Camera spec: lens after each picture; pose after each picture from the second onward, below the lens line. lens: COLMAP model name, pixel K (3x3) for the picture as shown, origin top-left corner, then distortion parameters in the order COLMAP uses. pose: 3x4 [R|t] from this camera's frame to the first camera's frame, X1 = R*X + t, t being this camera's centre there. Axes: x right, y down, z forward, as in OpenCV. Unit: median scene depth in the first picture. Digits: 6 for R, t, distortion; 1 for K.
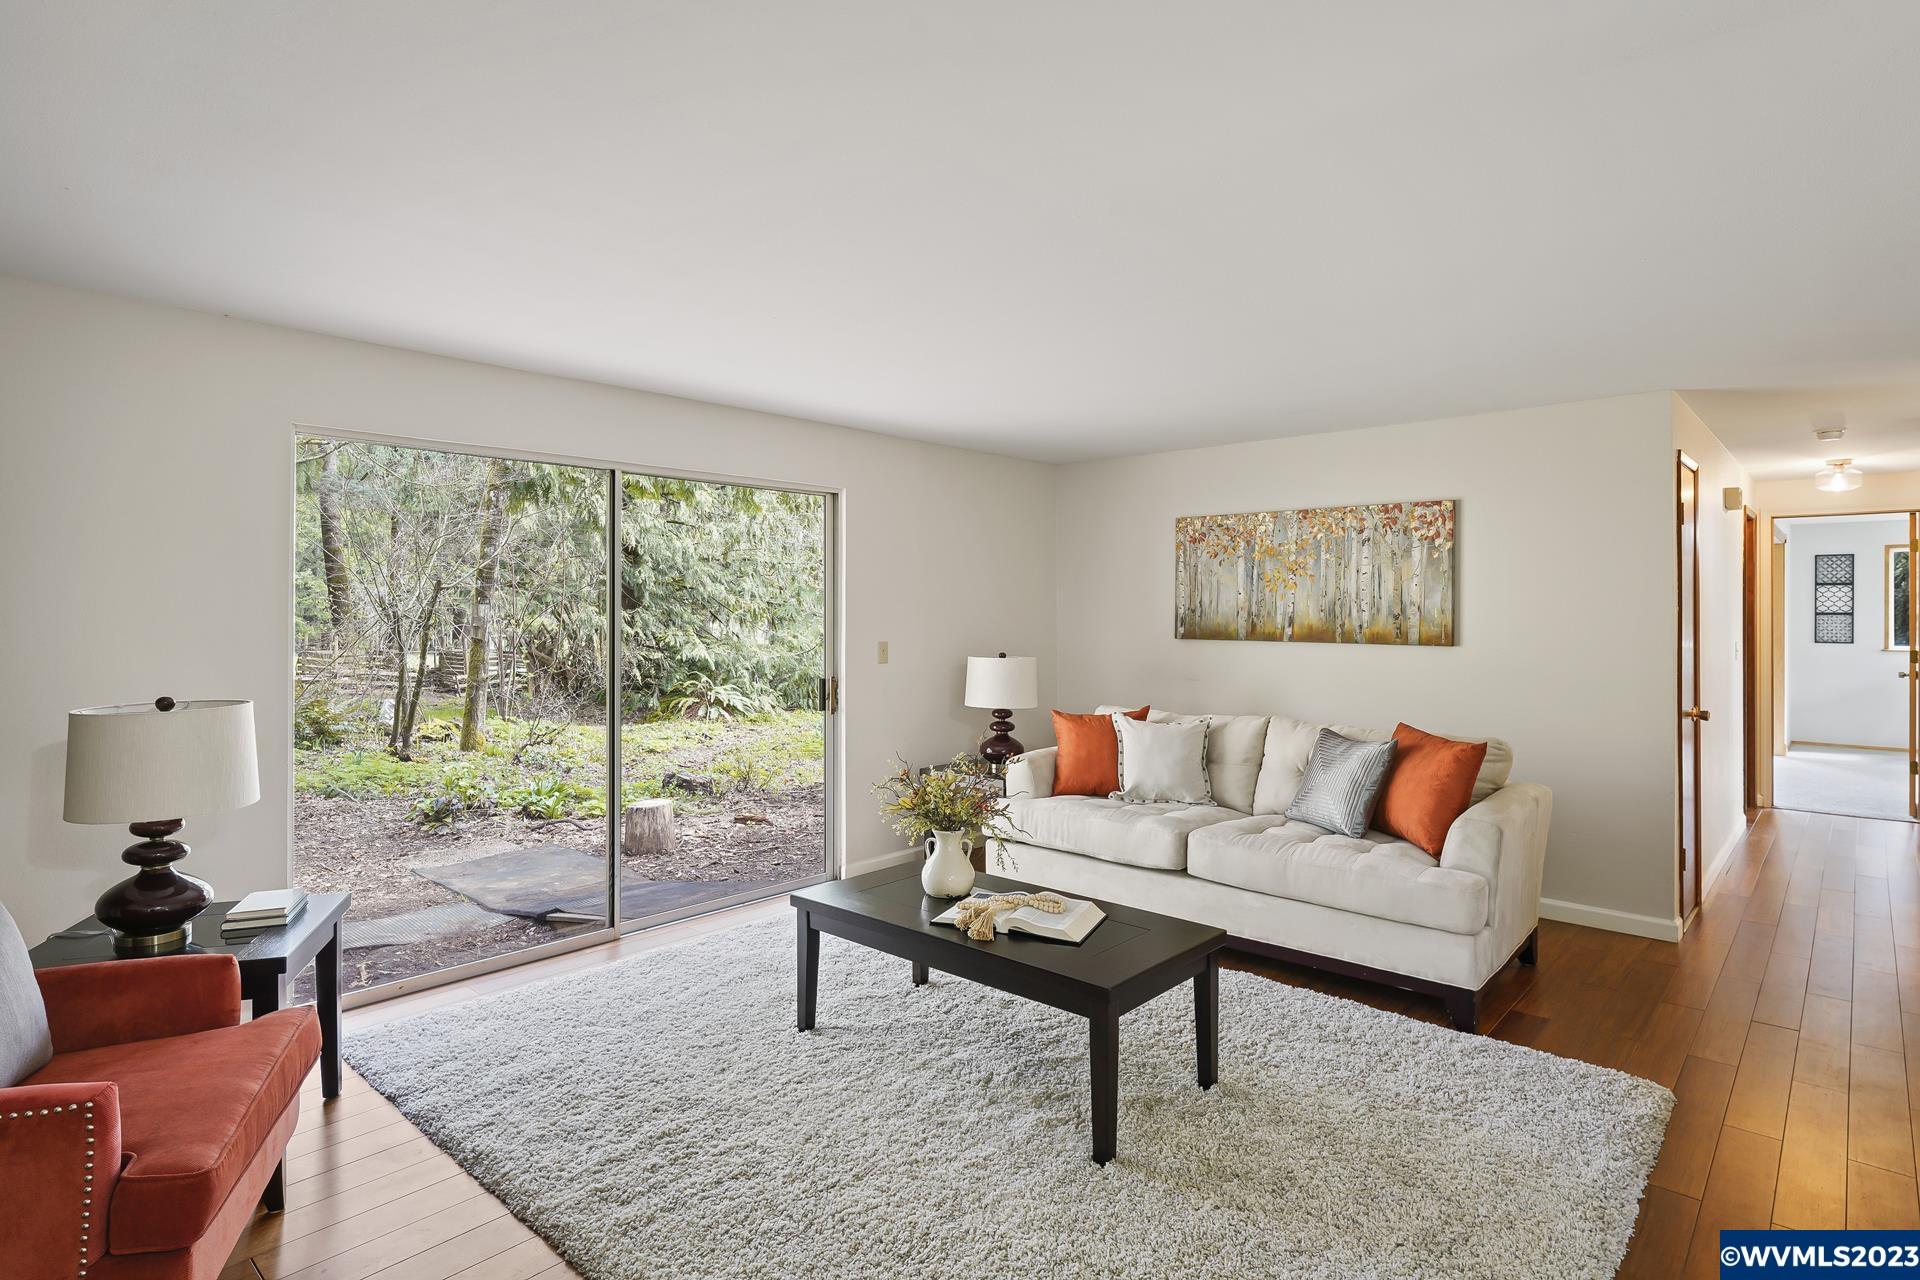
lens RADIAL K [[999.1, 0, 960.0], [0, 999.1, 640.0], [0, 0, 1]] dist [-0.001019, -0.000372]
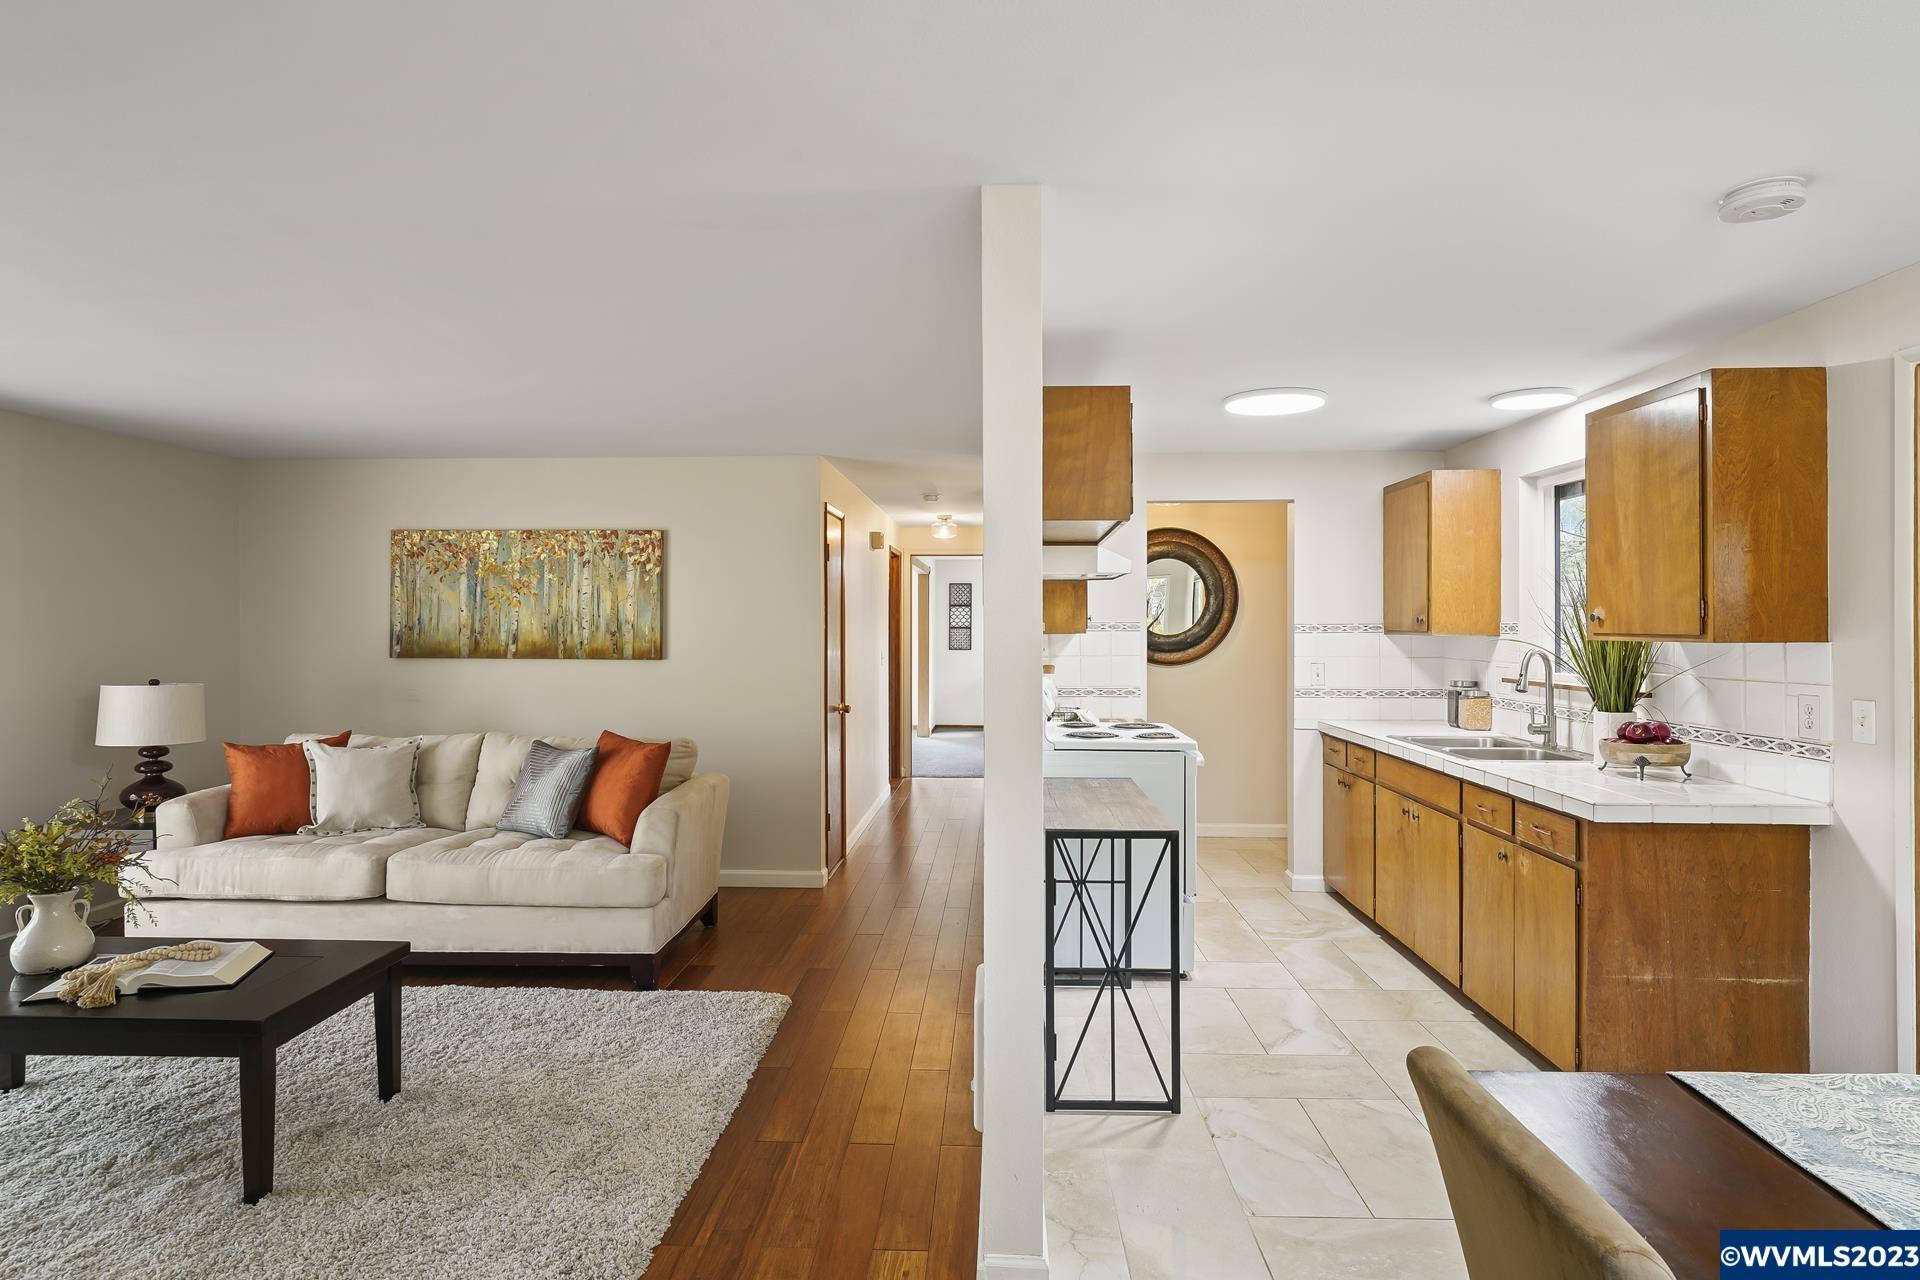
lens RADIAL K [[1014.9, 0, 959.0], [0, 1014.9, 632.5], [0, 0, 1]] dist [-0.002625, 0.001795]
pose [[0.768608, -0.005199, 0.639699, 0.025301], [0.018512, 0.999729, -0.014117, -0.002856], [-0.639453, 0.022692, 0.768495, -0.131882]]
